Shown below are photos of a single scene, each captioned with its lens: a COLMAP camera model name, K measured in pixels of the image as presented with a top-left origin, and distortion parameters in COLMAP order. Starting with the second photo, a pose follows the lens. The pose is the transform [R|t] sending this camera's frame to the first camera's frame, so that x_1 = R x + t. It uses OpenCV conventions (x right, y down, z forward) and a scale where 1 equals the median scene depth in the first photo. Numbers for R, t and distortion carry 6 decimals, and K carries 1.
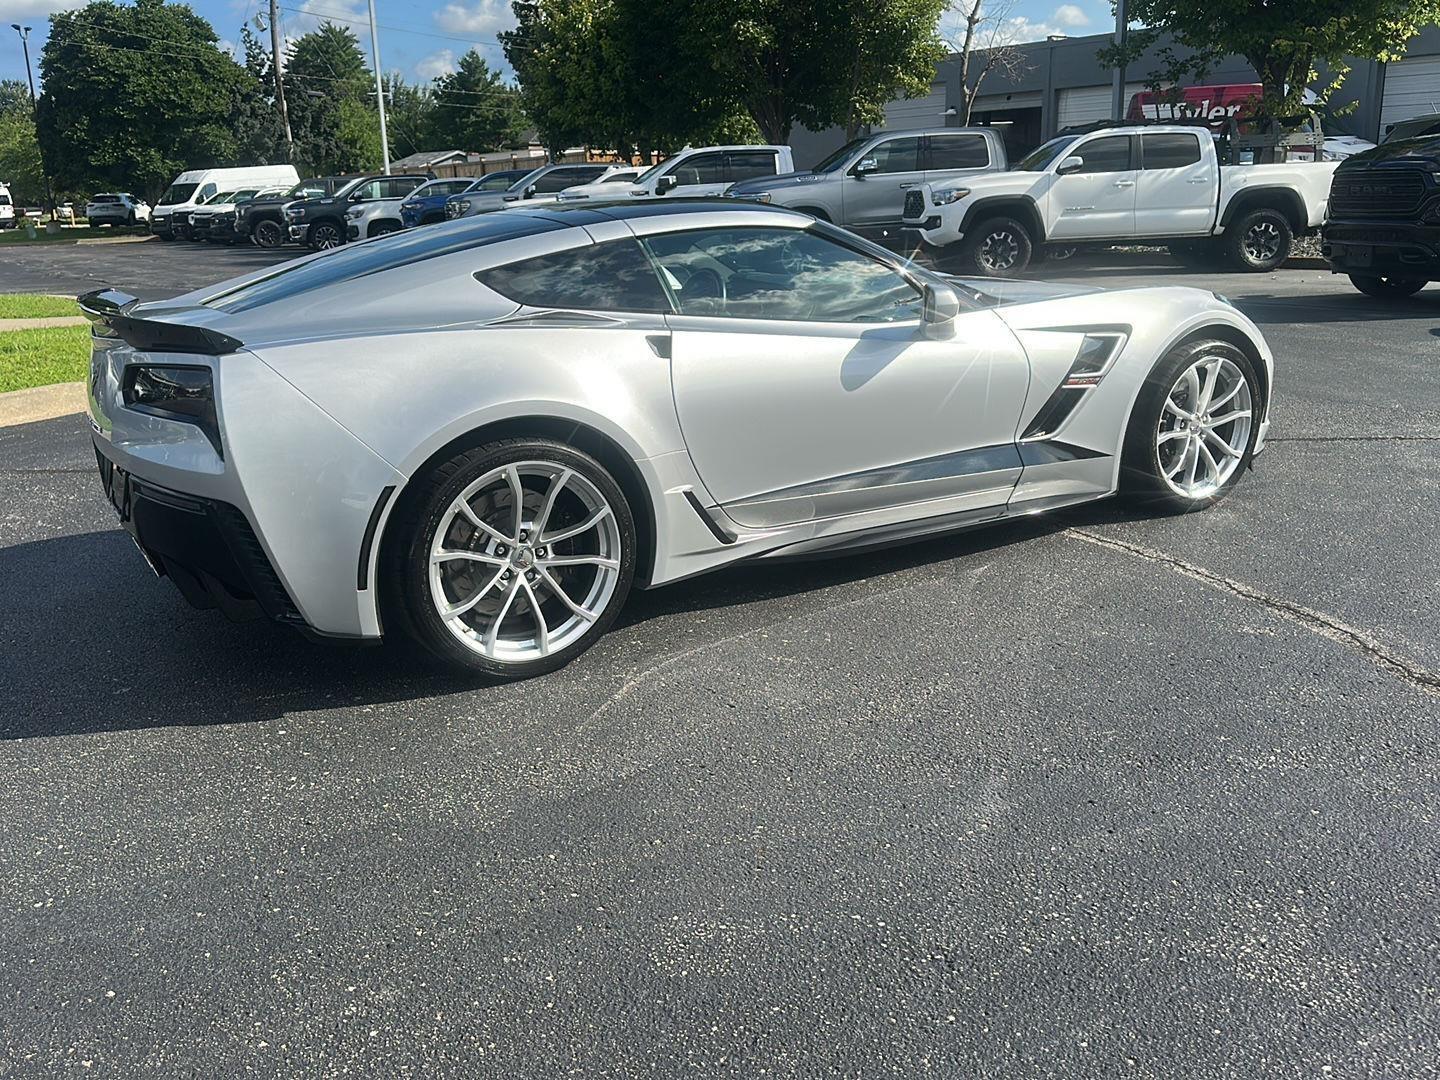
lens RADIAL K [[1319.2, 0, 720.0], [0, 1319.2, 540.0], [0, 0, 1]] dist [0.032691, -0.047254]
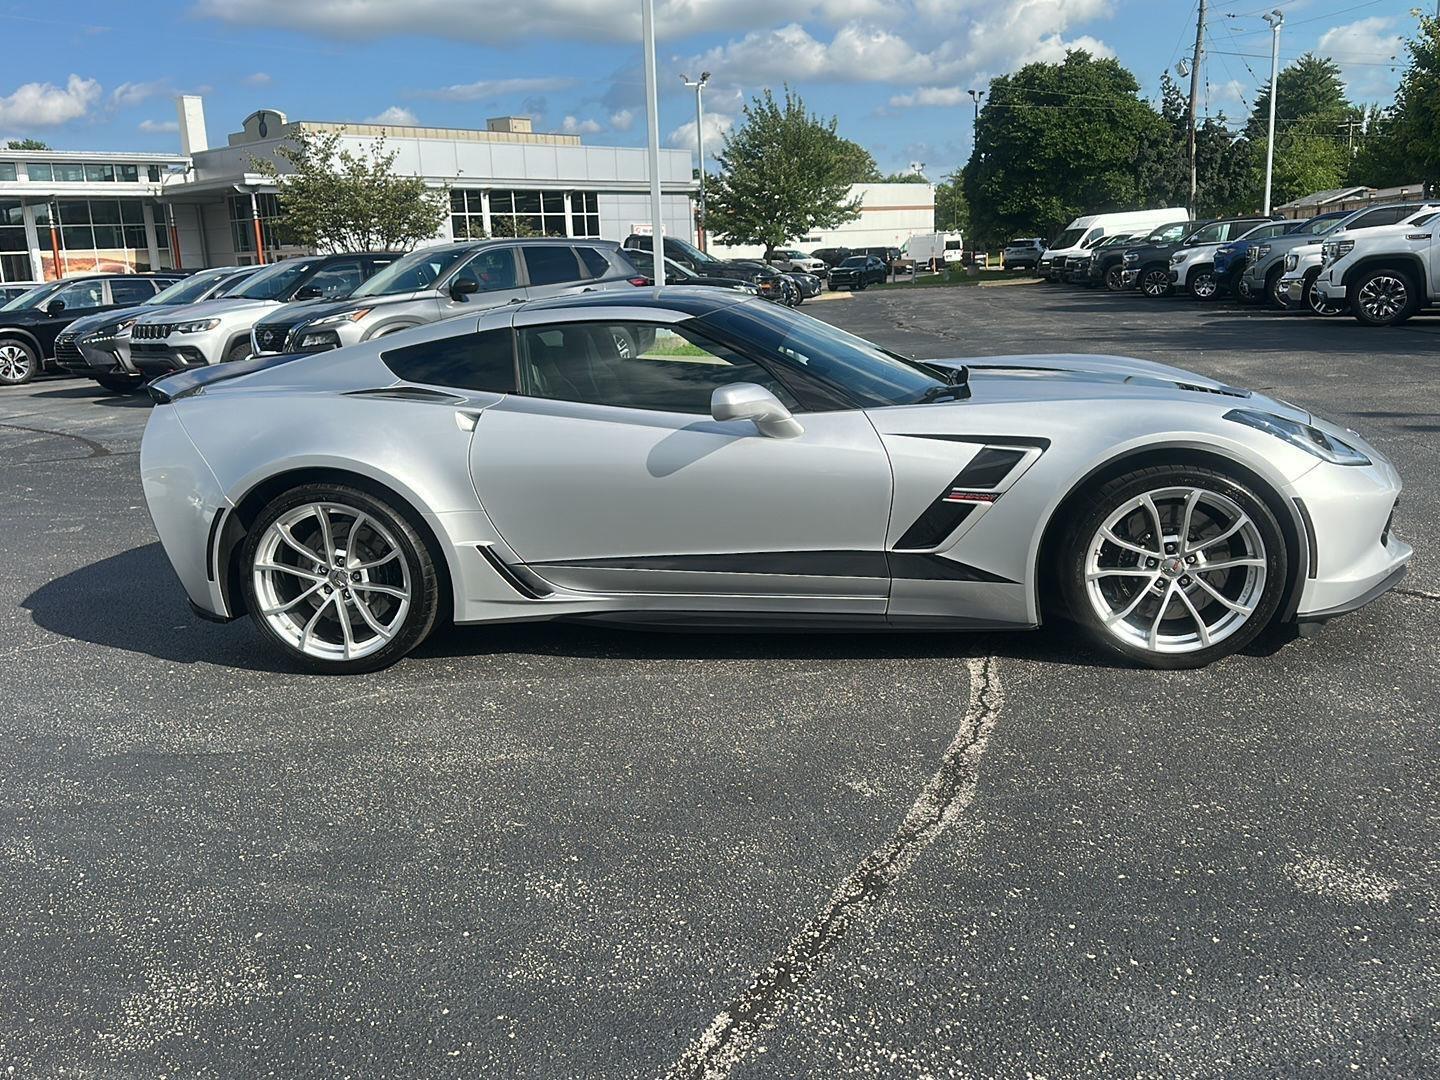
lens RADIAL K [[1288.8, 0, 720.0], [0, 1288.8, 540.0], [0, 0, 1]] dist [0.176426, -0.343592]
pose [[0.765961, 0.136741, -0.628177, 0.217281], [-0.152232, 0.987907, 0.029424, -0.027625], [0.624604, 0.073091, 0.777514, 0.061729]]
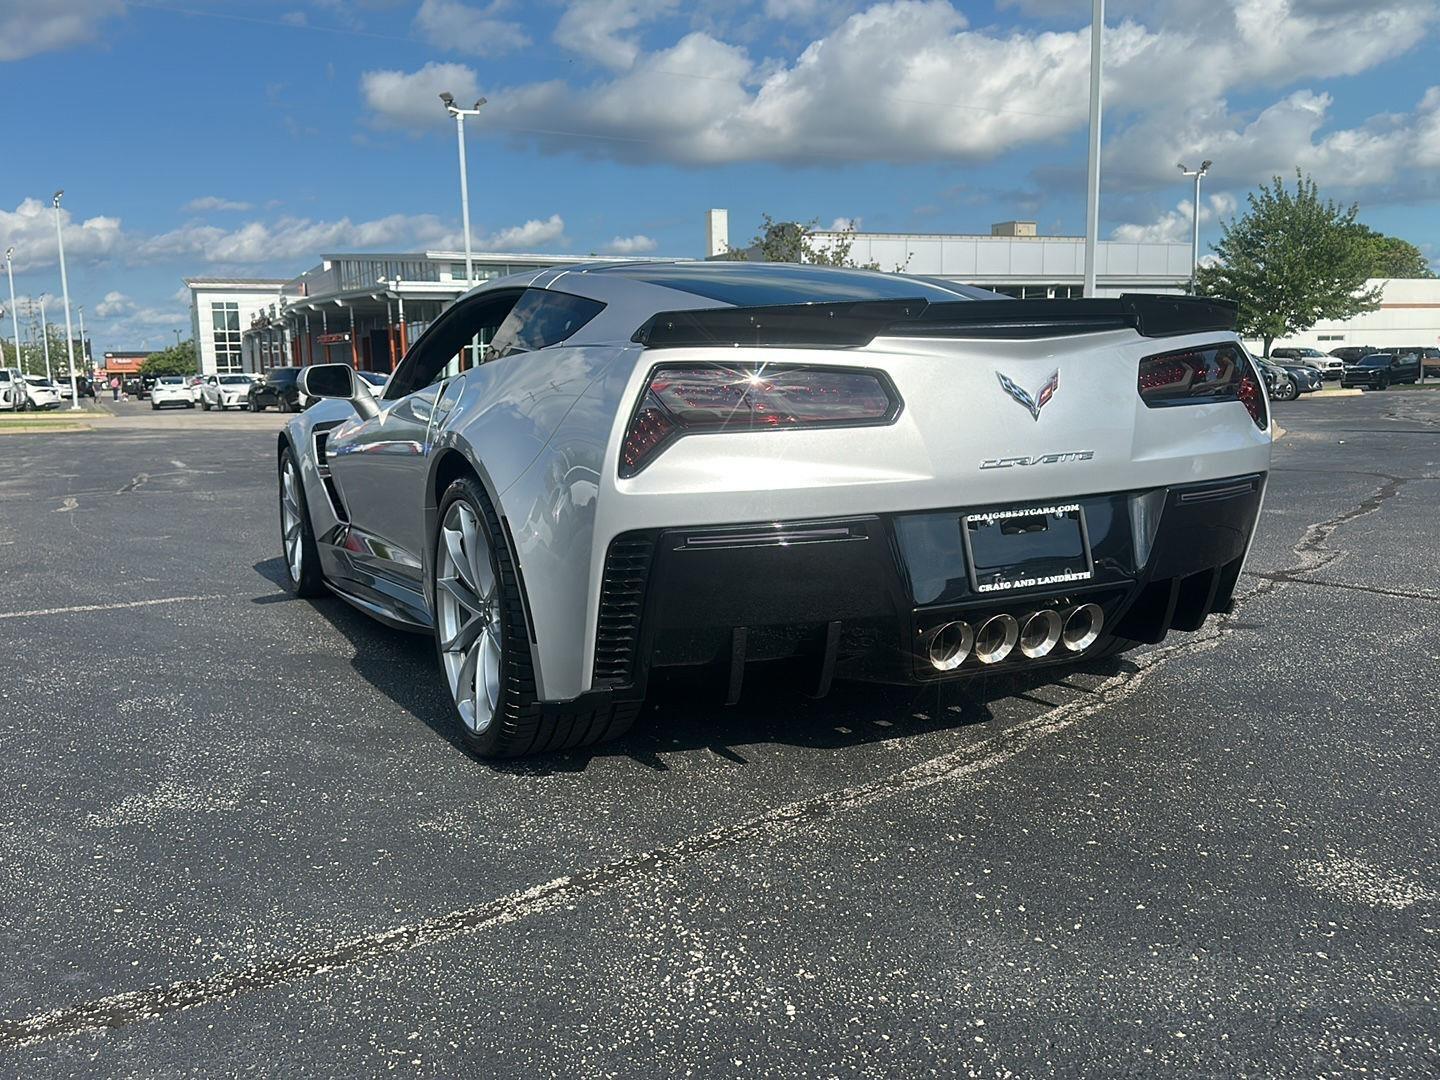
lens RADIAL K [[1288.8, 0, 720.0], [0, 1288.8, 540.0], [0, 0, 1]] dist [0.176426, -0.343592]
pose [[0.477966, 0.132091, -0.868390, 0.264892], [-0.225514, 0.973944, 0.024023, -0.013198], [0.848936, 0.184352, 0.495300, 0.121597]]
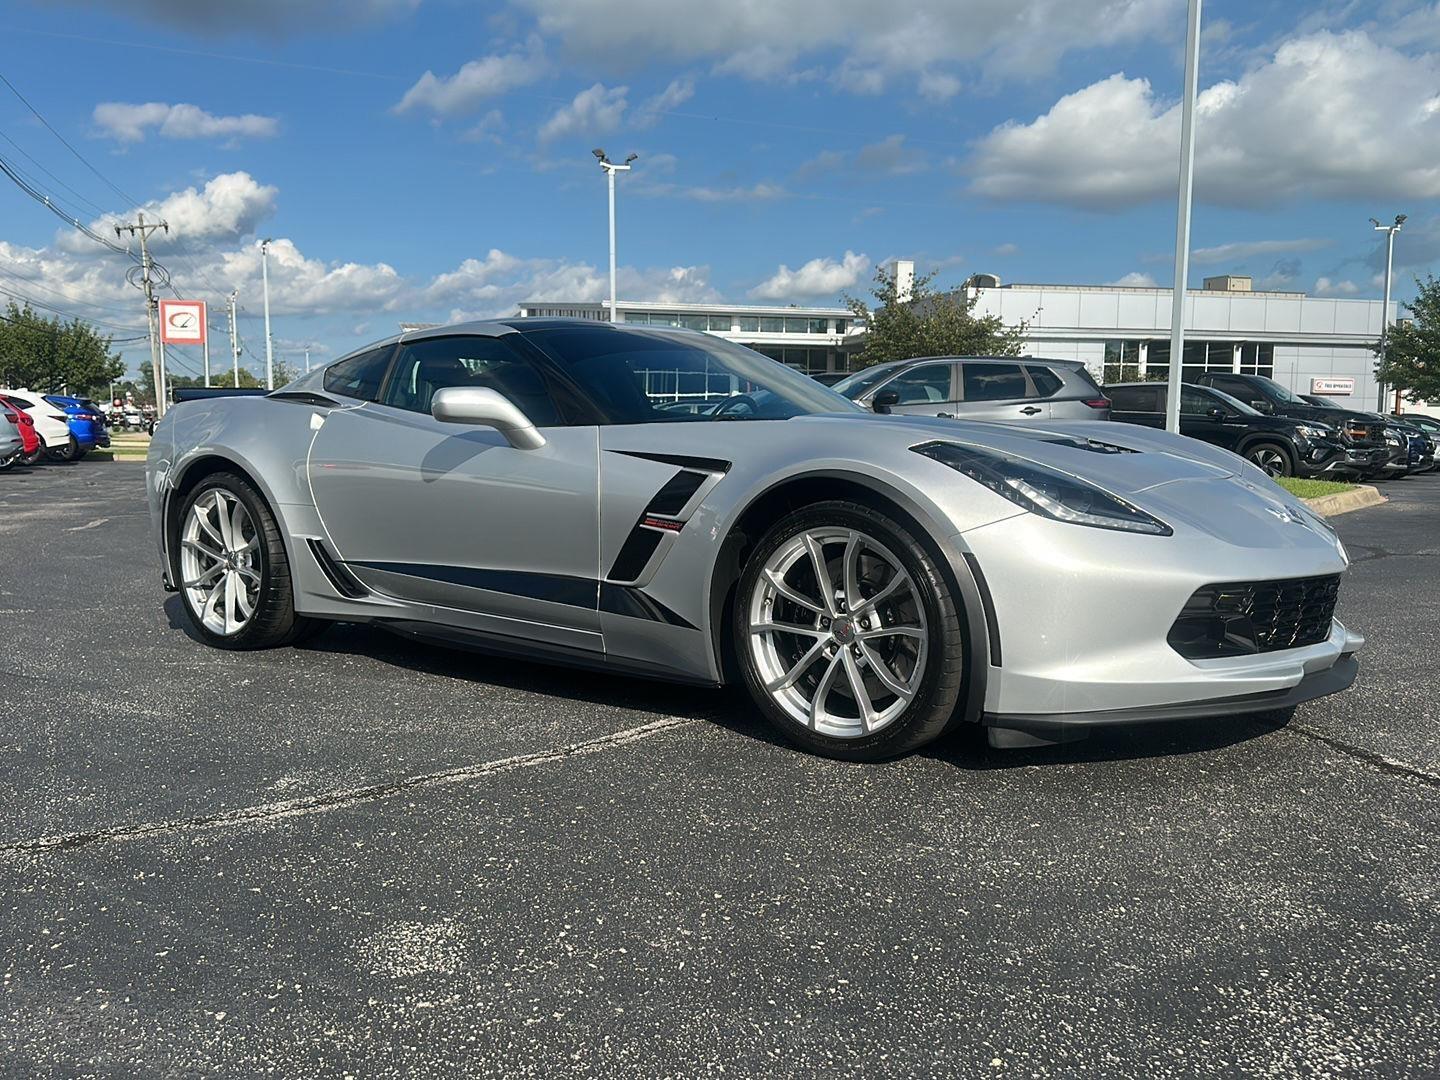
lens RADIAL K [[1288.8, 0, 720.0], [0, 1288.8, 540.0], [0, 0, 1]] dist [0.176426, -0.343592]
pose [[0.335093, 0.116127, -0.935001, 0.312924], [-0.264731, 0.964002, 0.024853, -0.042703], [0.904229, 0.239196, 0.353773, 0.233406]]
